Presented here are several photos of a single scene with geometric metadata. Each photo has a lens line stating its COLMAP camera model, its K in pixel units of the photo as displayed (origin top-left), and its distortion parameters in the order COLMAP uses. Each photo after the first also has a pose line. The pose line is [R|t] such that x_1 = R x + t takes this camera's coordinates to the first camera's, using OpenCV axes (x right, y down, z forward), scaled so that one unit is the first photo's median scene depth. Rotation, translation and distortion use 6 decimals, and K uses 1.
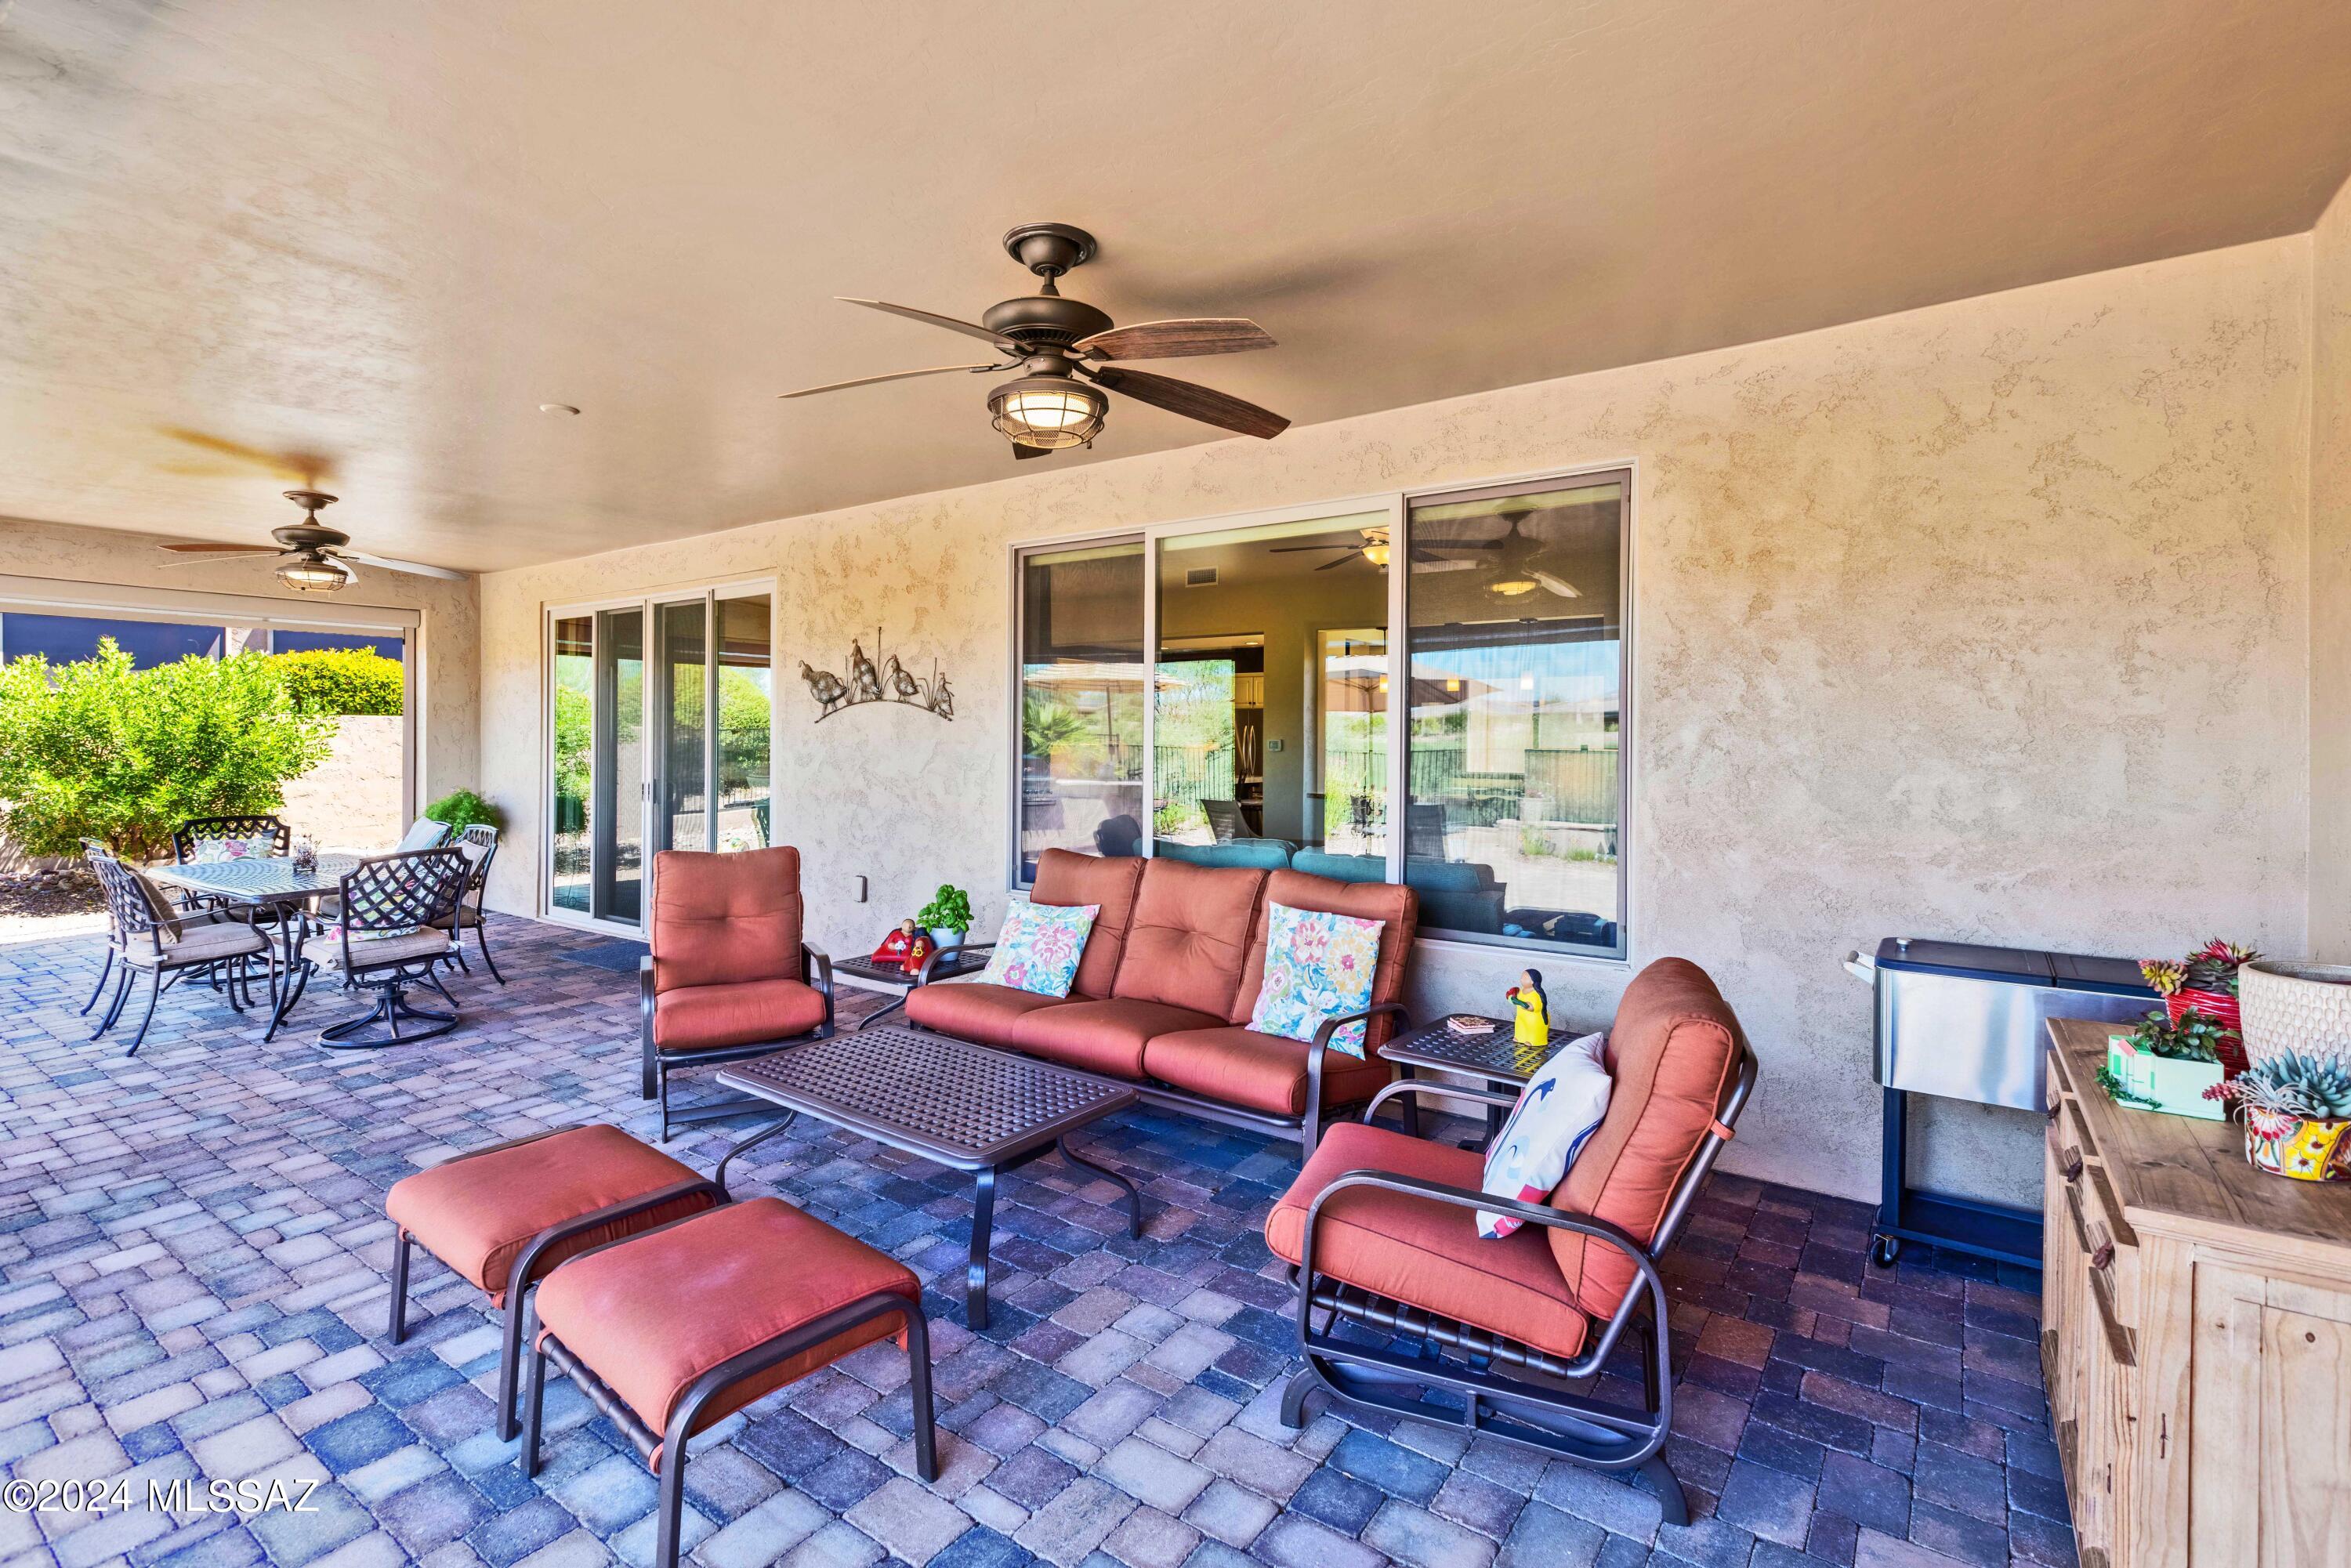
lens RADIAL K [[1078.1, 0, 1179.9], [0, 1078.1, 735.7], [0, 0, 1]] dist [-0.000501, -0.000221]
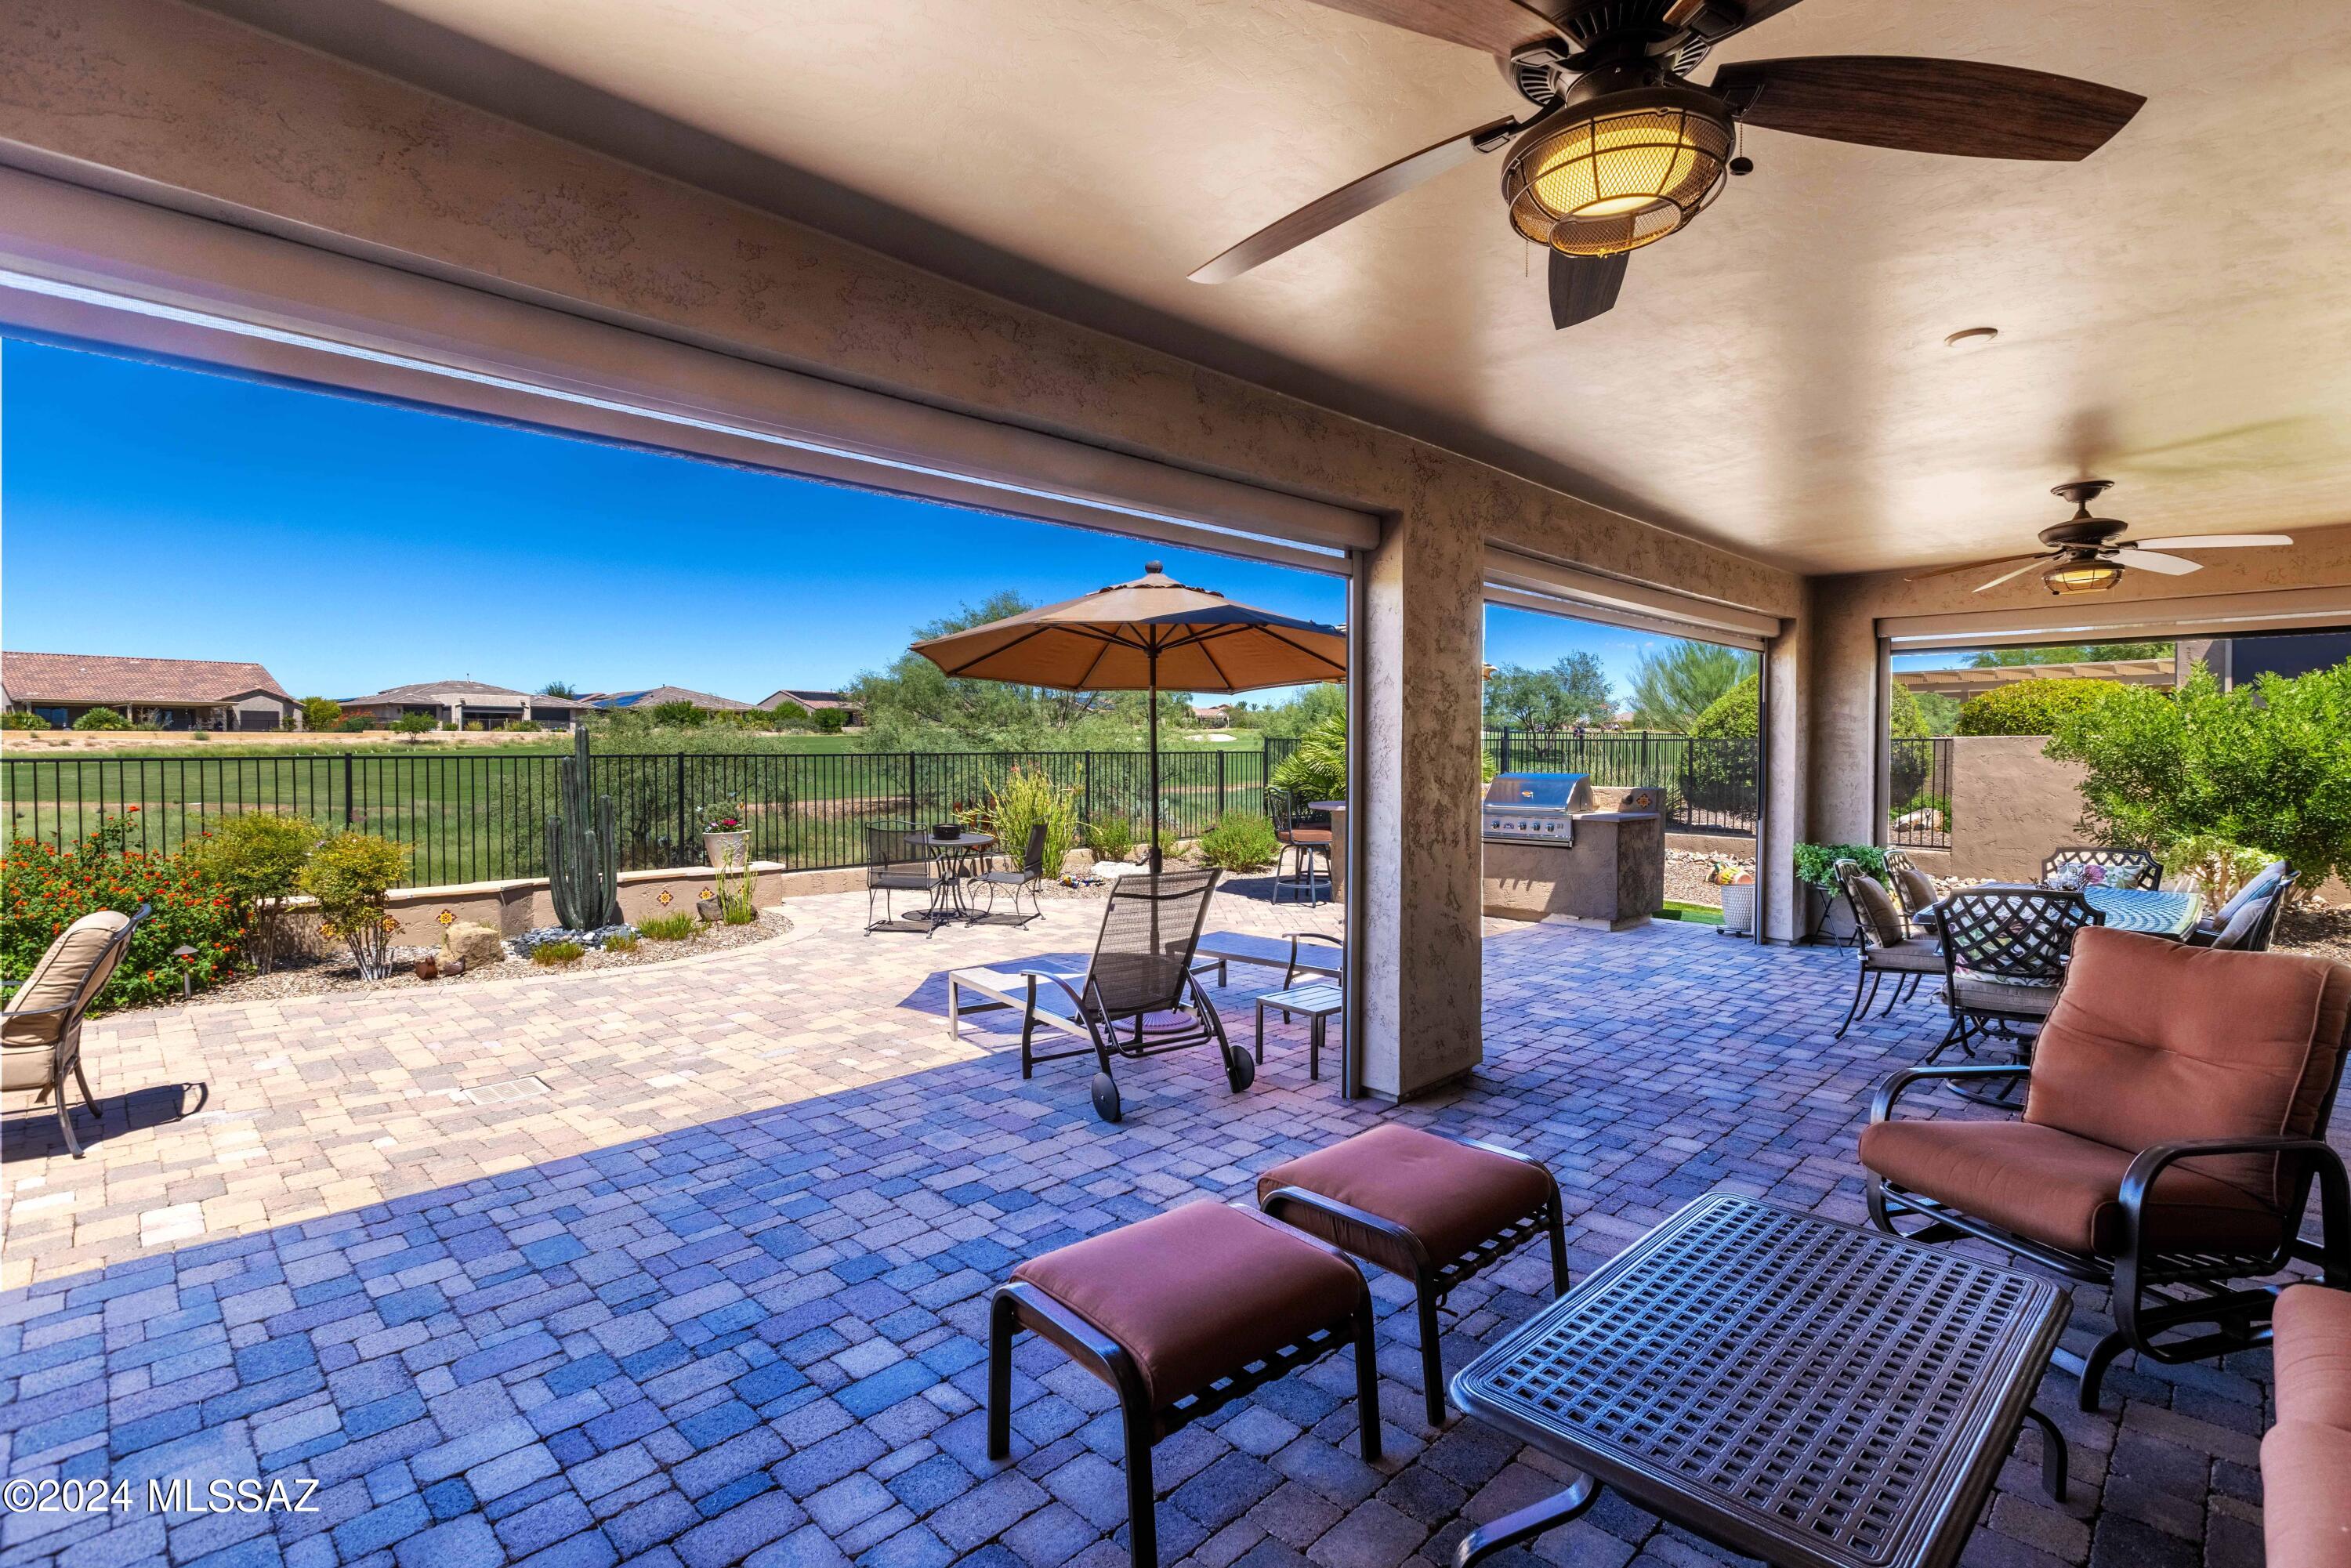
lens RADIAL K [[1093.4, 0, 1175.3], [0, 1093.4, 759.9], [0, 0, 1]] dist [0.001006, 0.000734]
pose [[-0.177927, 0.002070, -0.984041, 0.264963], [-0.000782, 0.999997, 0.002245, 0.003405], [0.984043, 0.001169, -0.177925, 0.505854]]
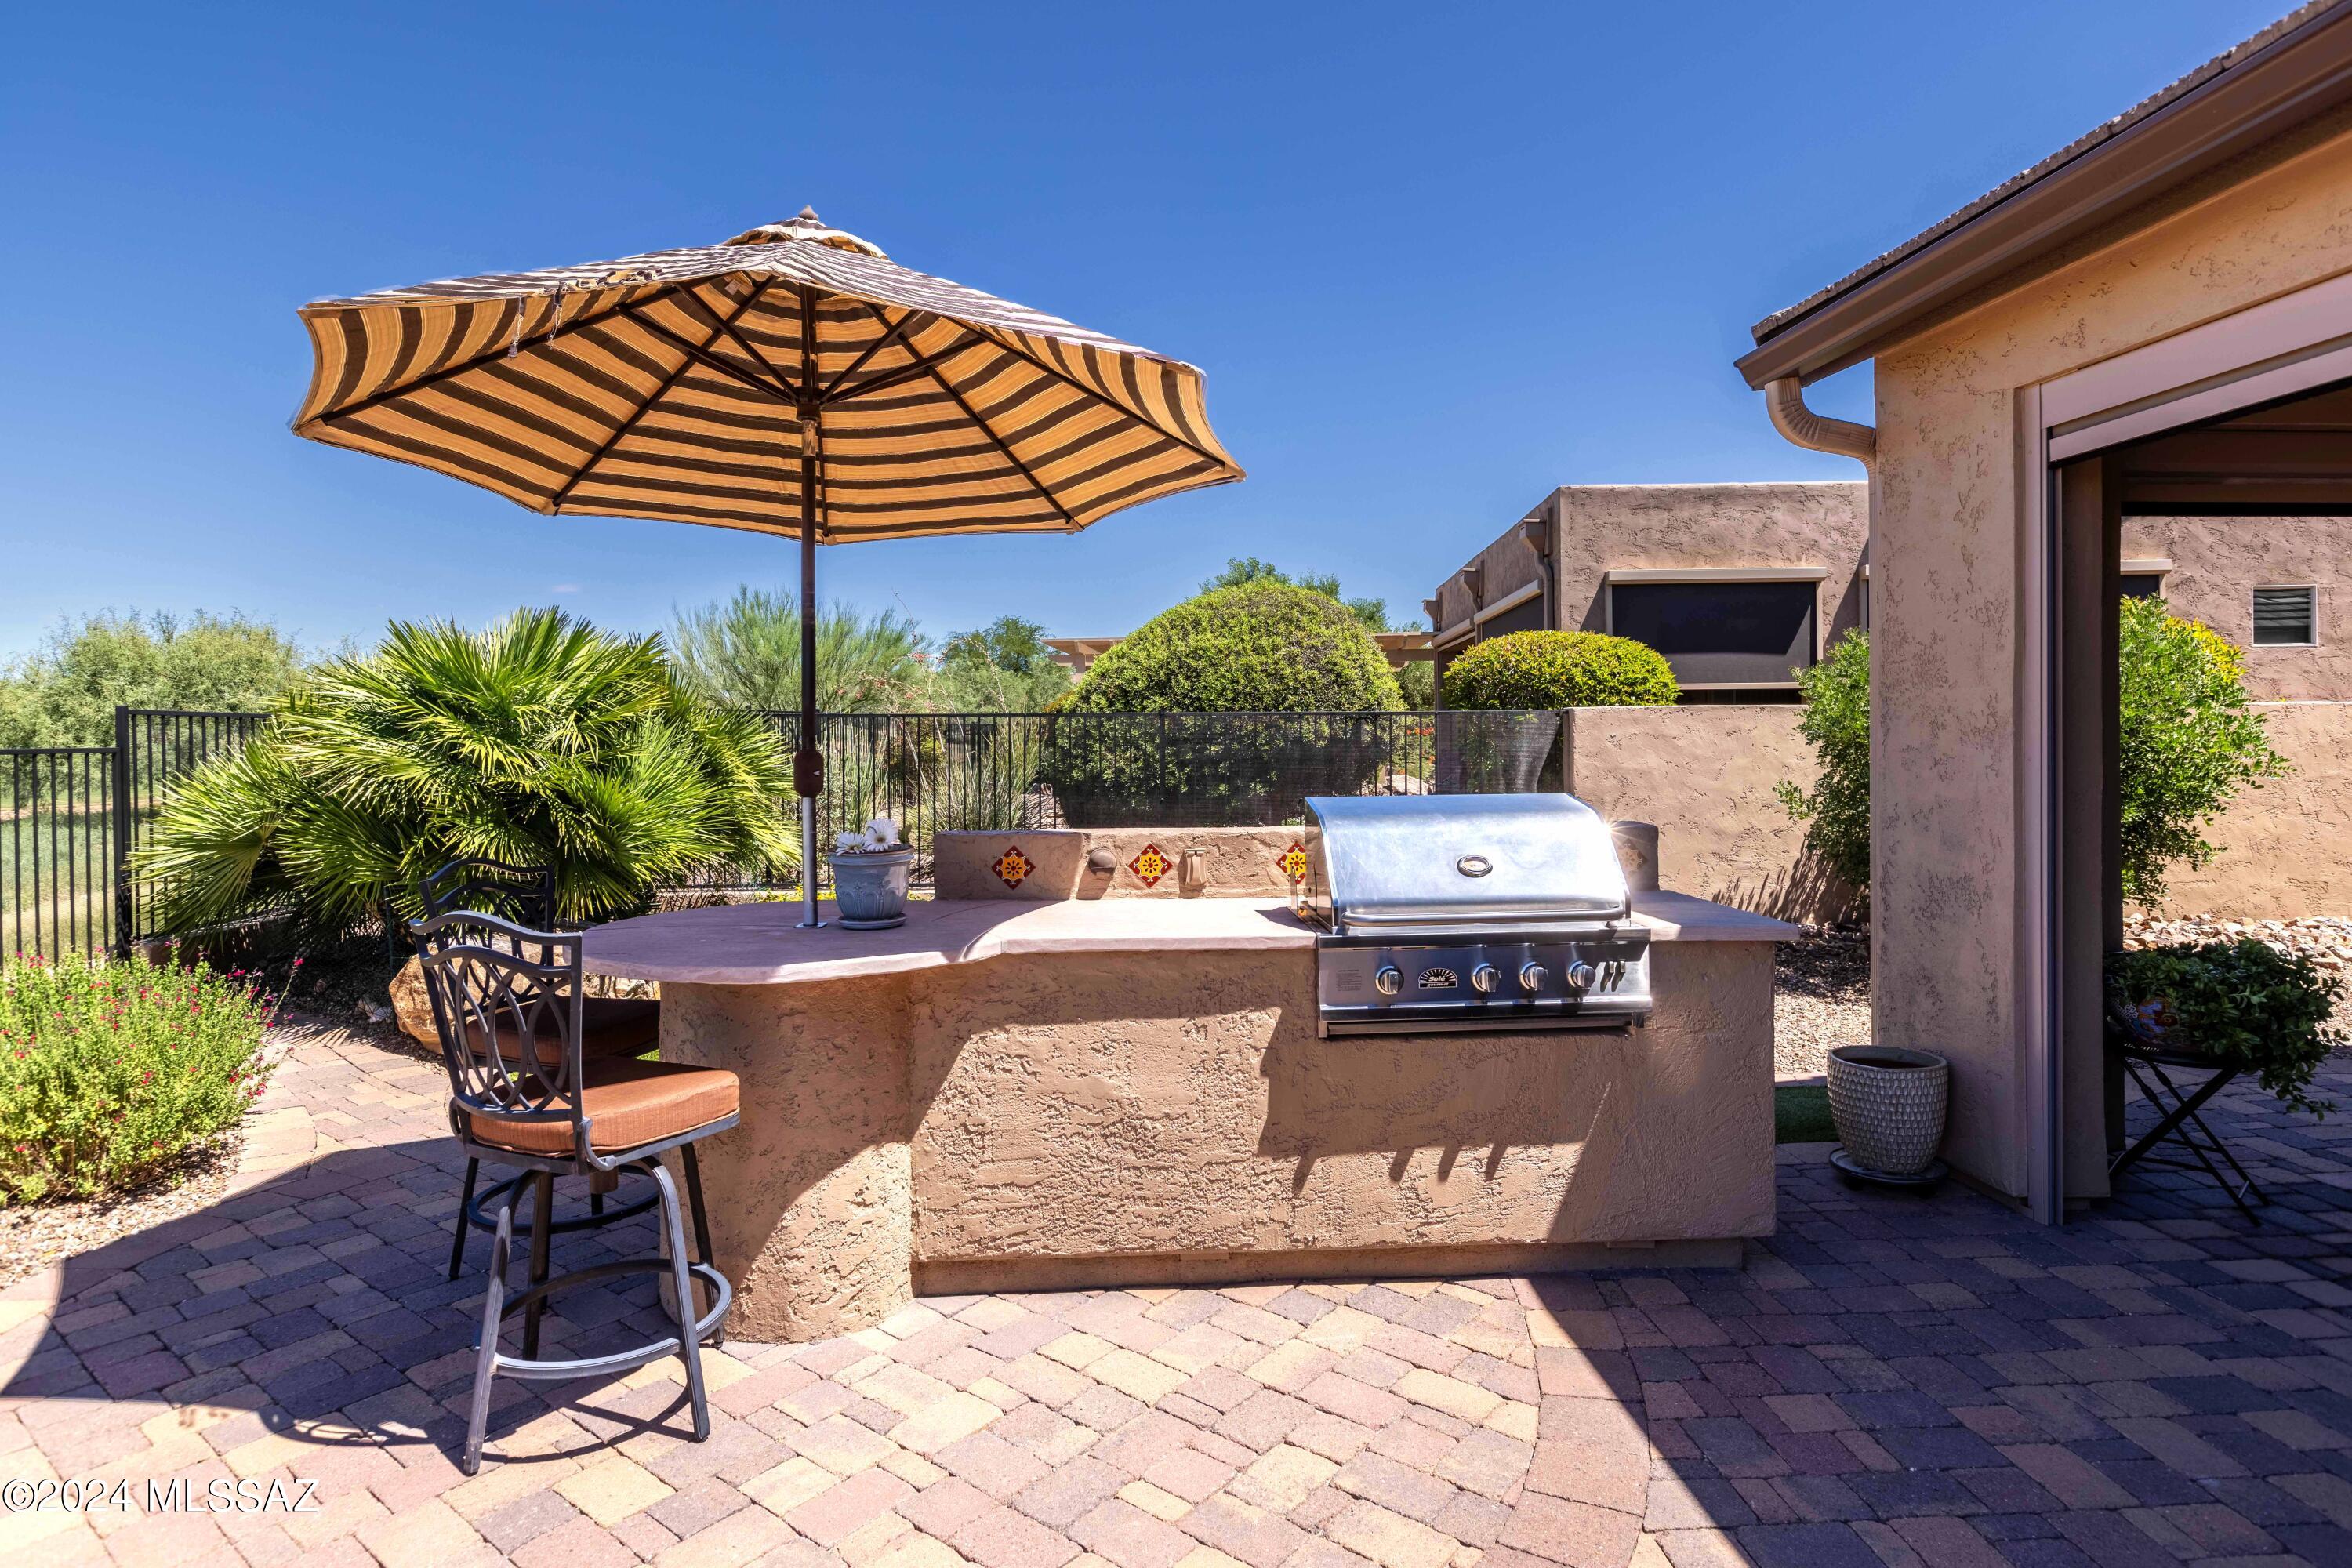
lens RADIAL K [[1298.6, 0, 1177.3], [0, 1298.6, 741.5], [0, 0, 1]] dist [0.019813, -0.000117]
pose [[0.620936, -0.010107, -0.783796, -1.389714], [0.015822, 0.999875, -0.000359, -0.003924], [0.783702, -0.012178, 0.621018, 0.183760]]
